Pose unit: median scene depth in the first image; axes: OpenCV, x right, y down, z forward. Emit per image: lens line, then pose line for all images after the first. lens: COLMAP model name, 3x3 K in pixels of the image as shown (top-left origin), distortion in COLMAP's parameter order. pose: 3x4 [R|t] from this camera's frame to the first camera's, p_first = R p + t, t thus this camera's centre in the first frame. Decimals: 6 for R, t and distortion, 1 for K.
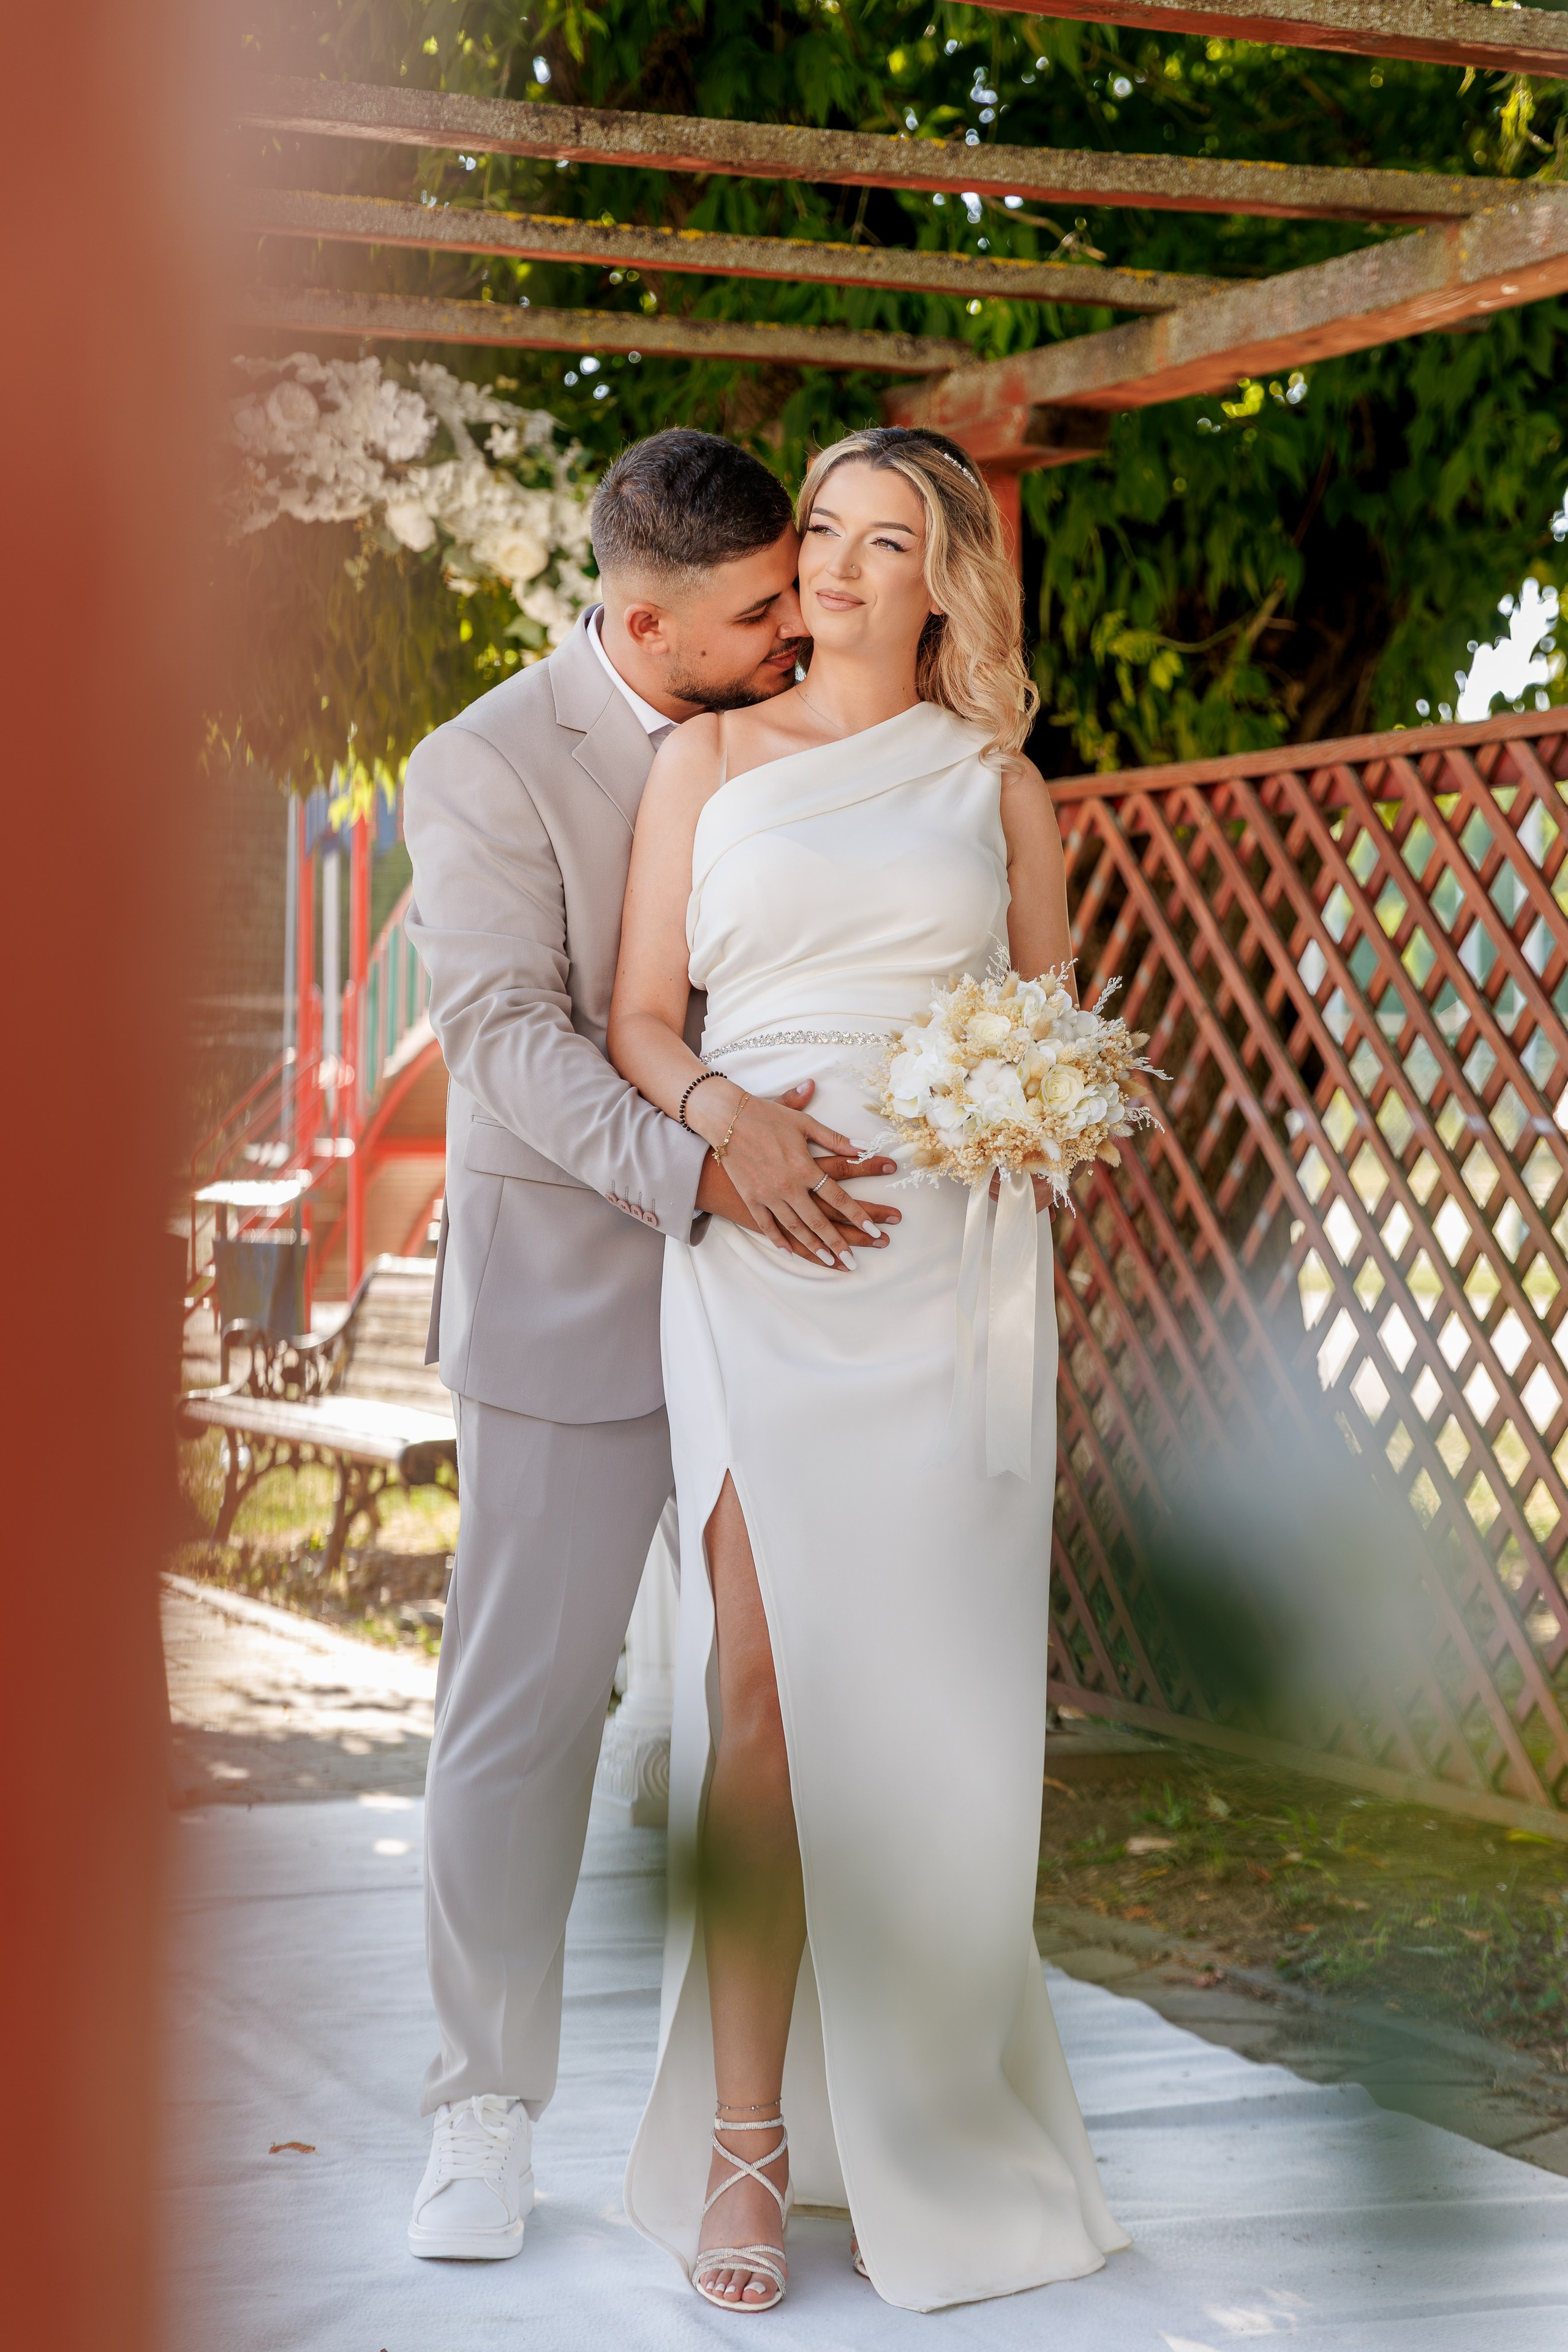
lens RADIAL K [[4992.3, 0, 801.7], [0, 4992.3, 1164.3], [0, 0, 1]] dist [0.015440, 0.000000]
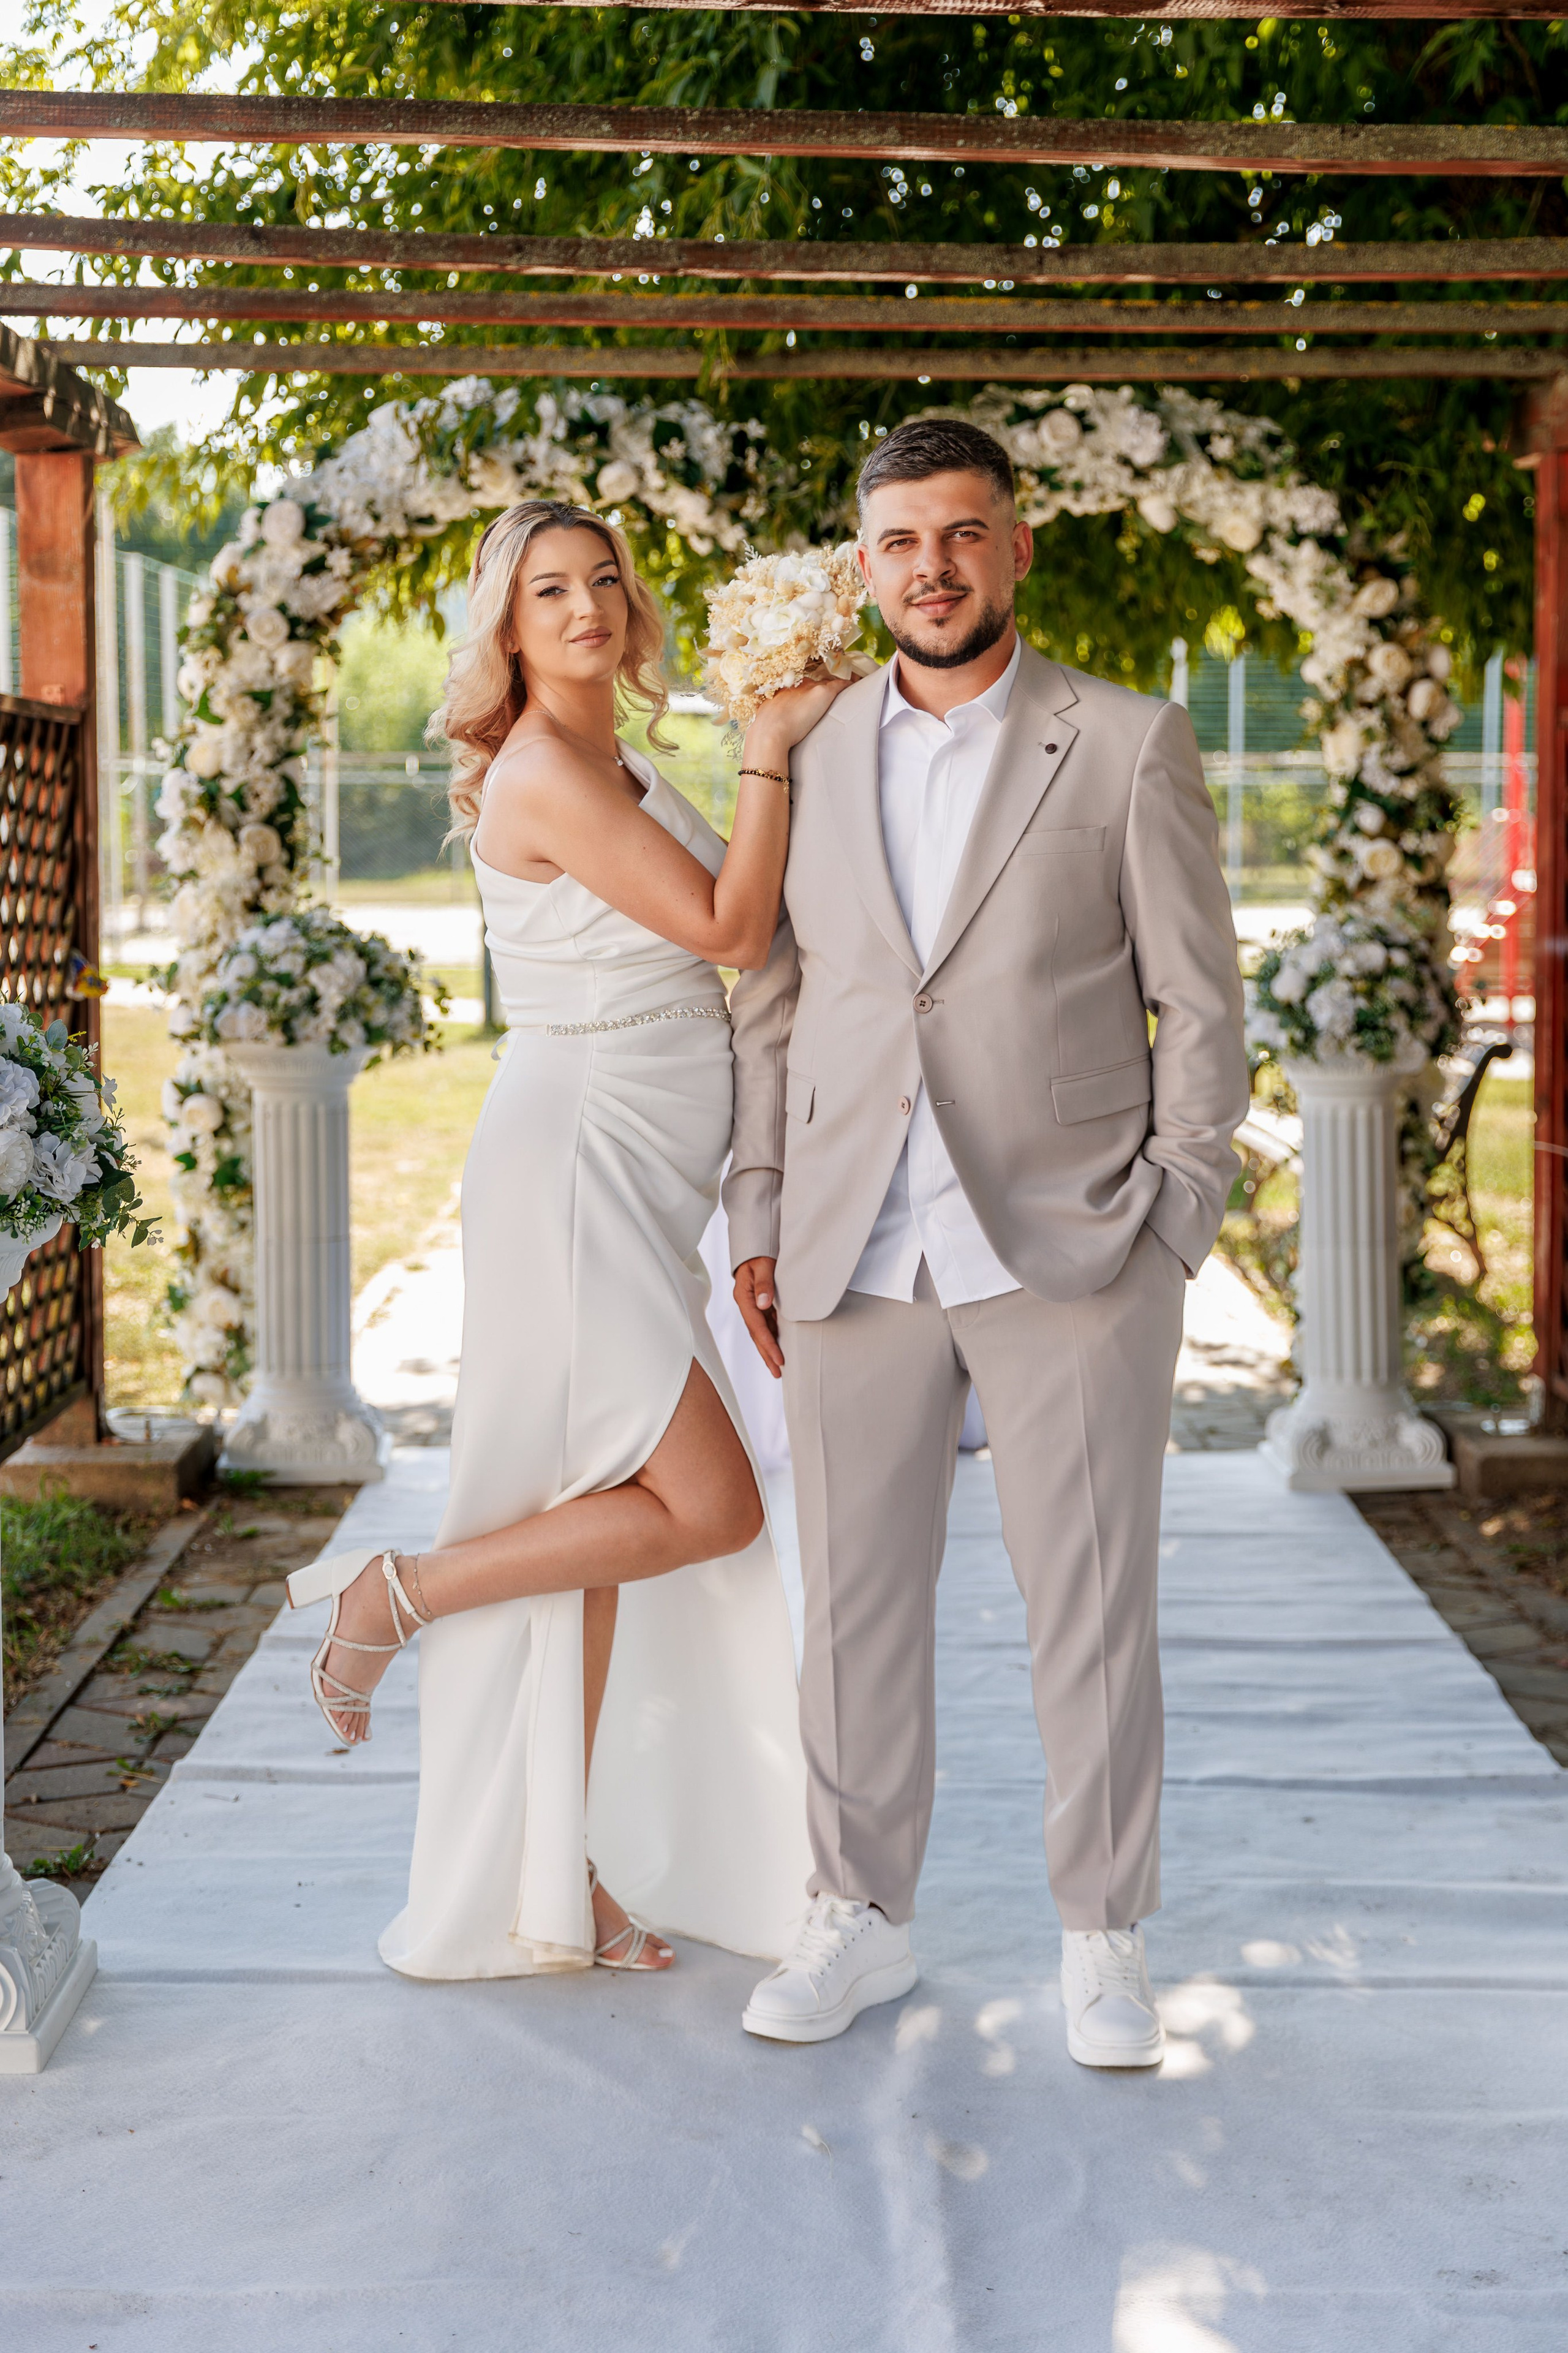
lens RADIAL K [[3710.3, 0, 766.9], [0, 3710.3, 1215.9], [0, 0, 1]] dist [0.025351, 0.000000]
pose [[0.922715, 0.035135, -0.383877, 0.215702], [0.005226, 0.994606, 0.103595, -0.045293], [0.385446, -0.097595, 0.917555, 0.032836]]
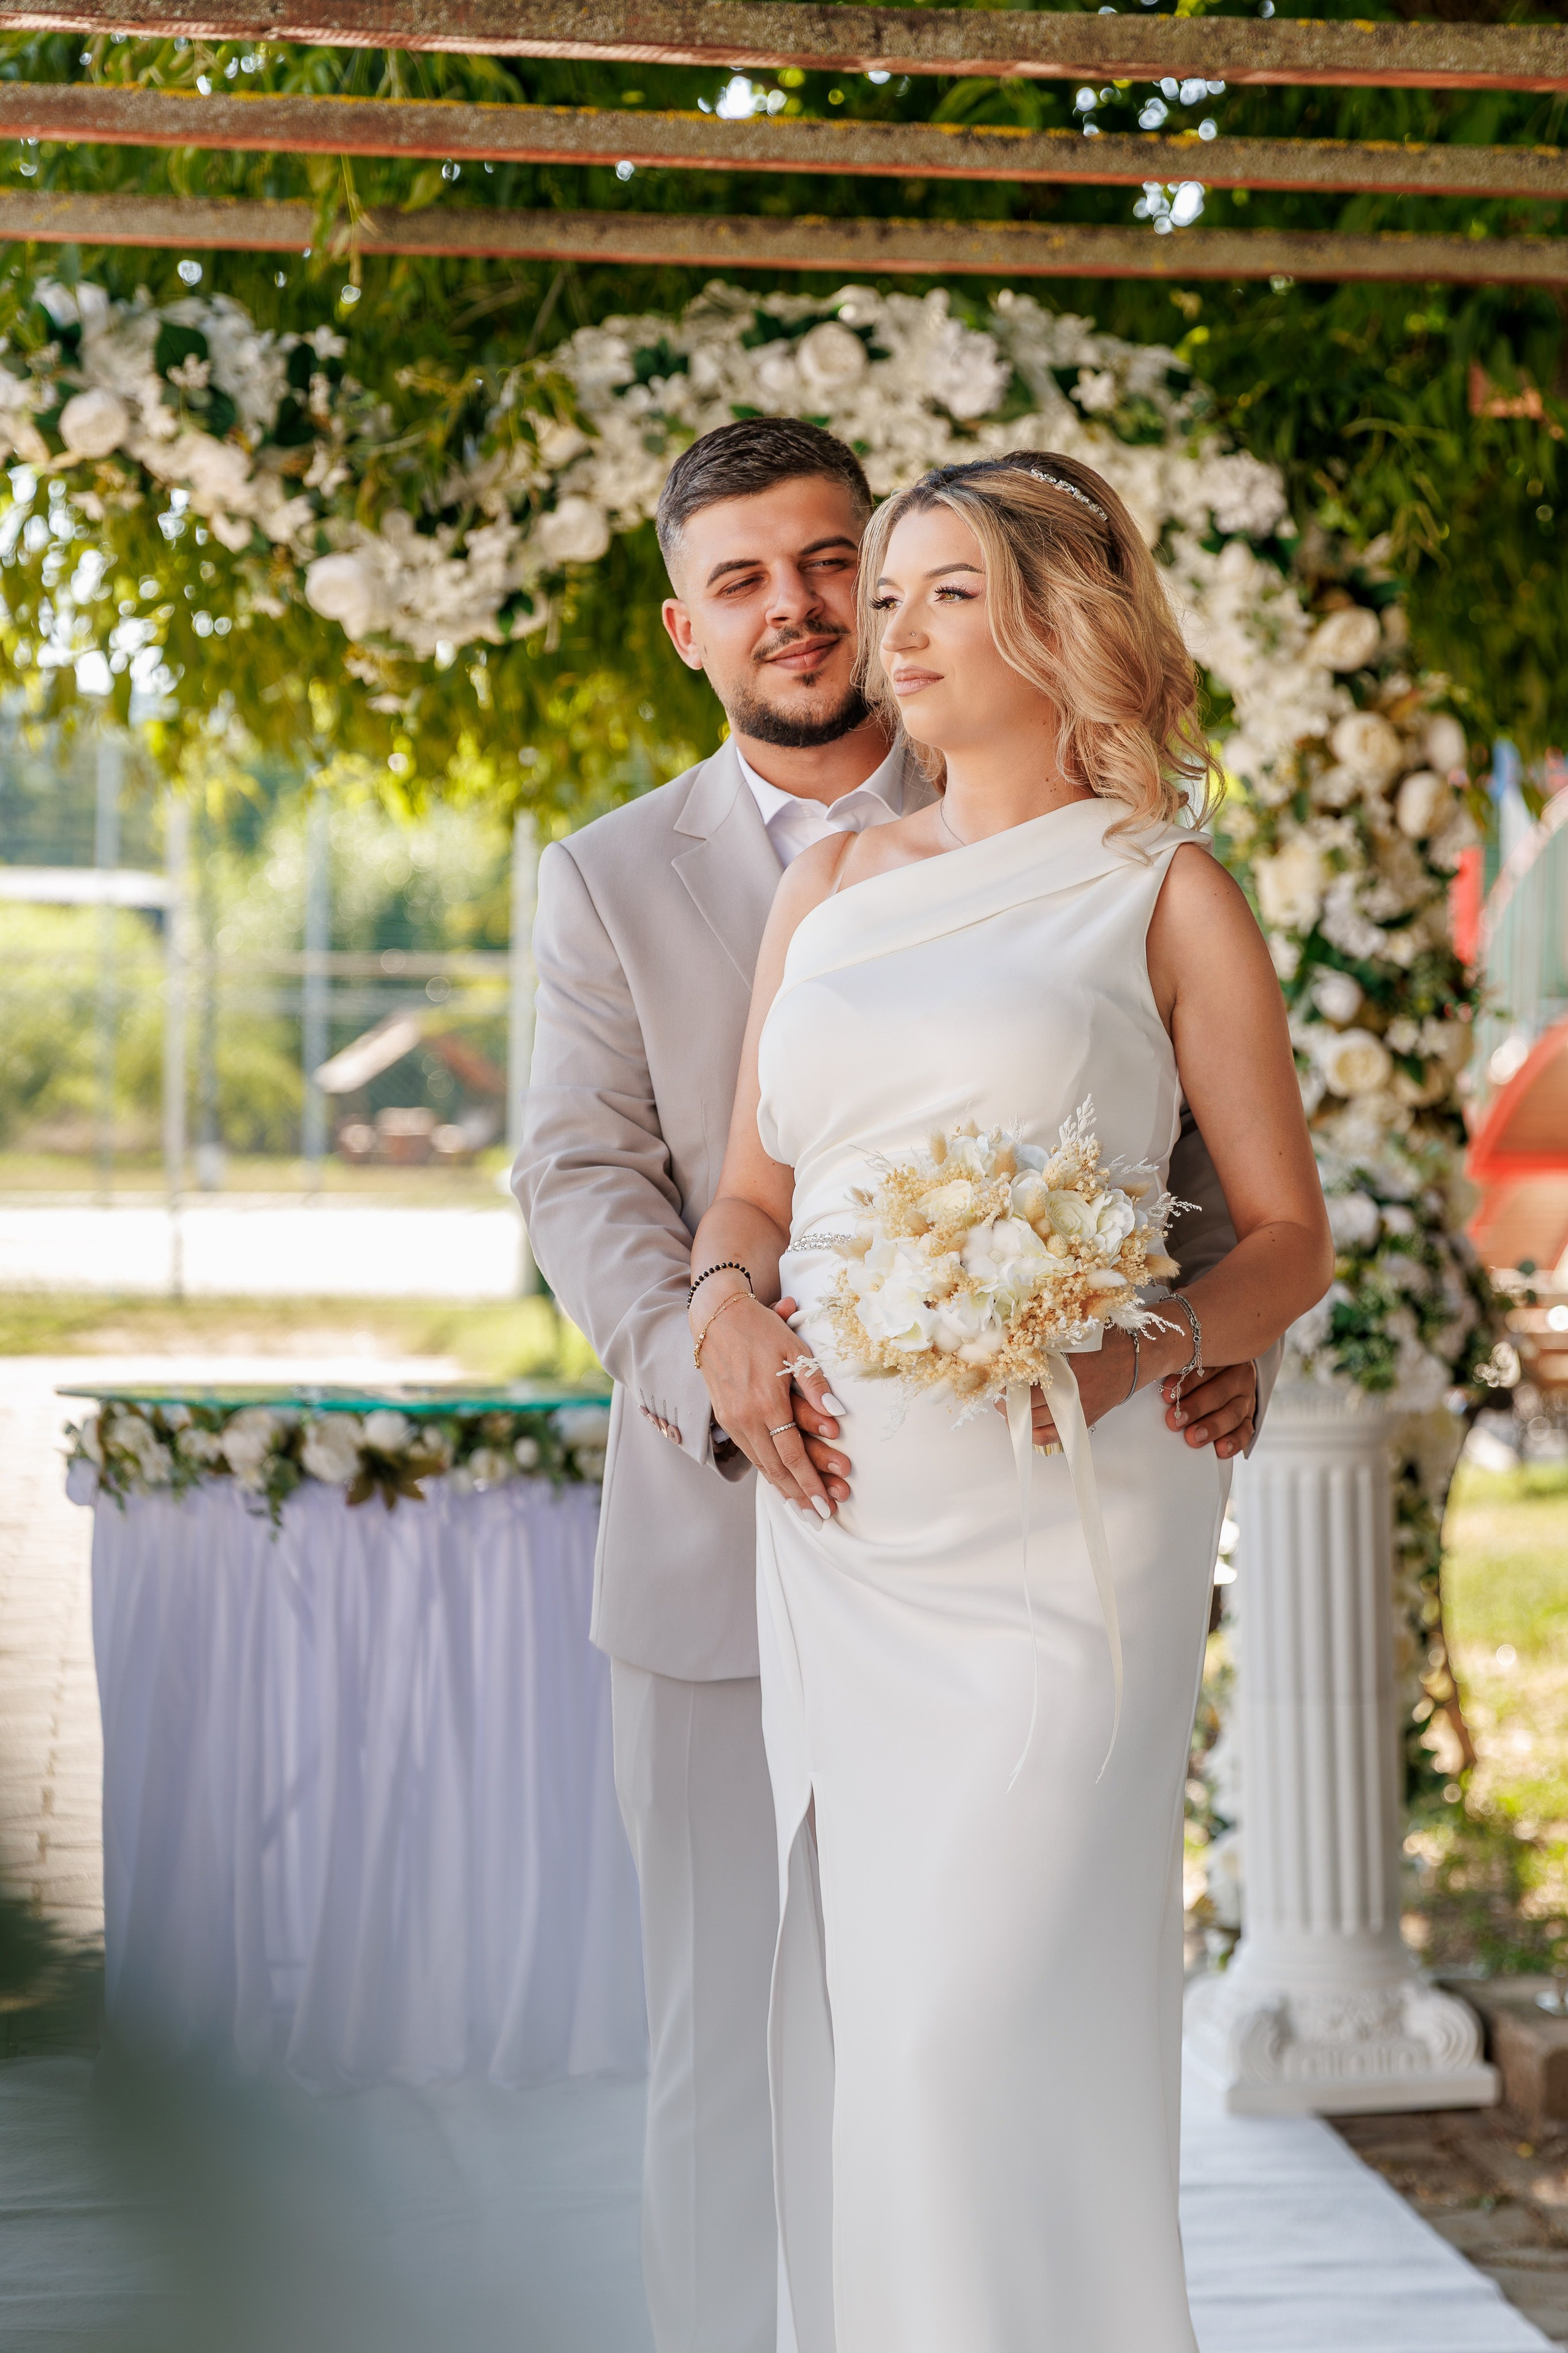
lens RADIAL K [[5878.1, 0, 910.5], [0, 5878.1, 1153.2], [0, 0, 1]] dist [0.017237, 0.000000]
pose [[0.966158, 0.003469, -0.257927, 0.158537], [-0.002101, 0.999982, 0.005578, -0.026728], [0.257941, -0.004847, 0.966148, 0.074111]]
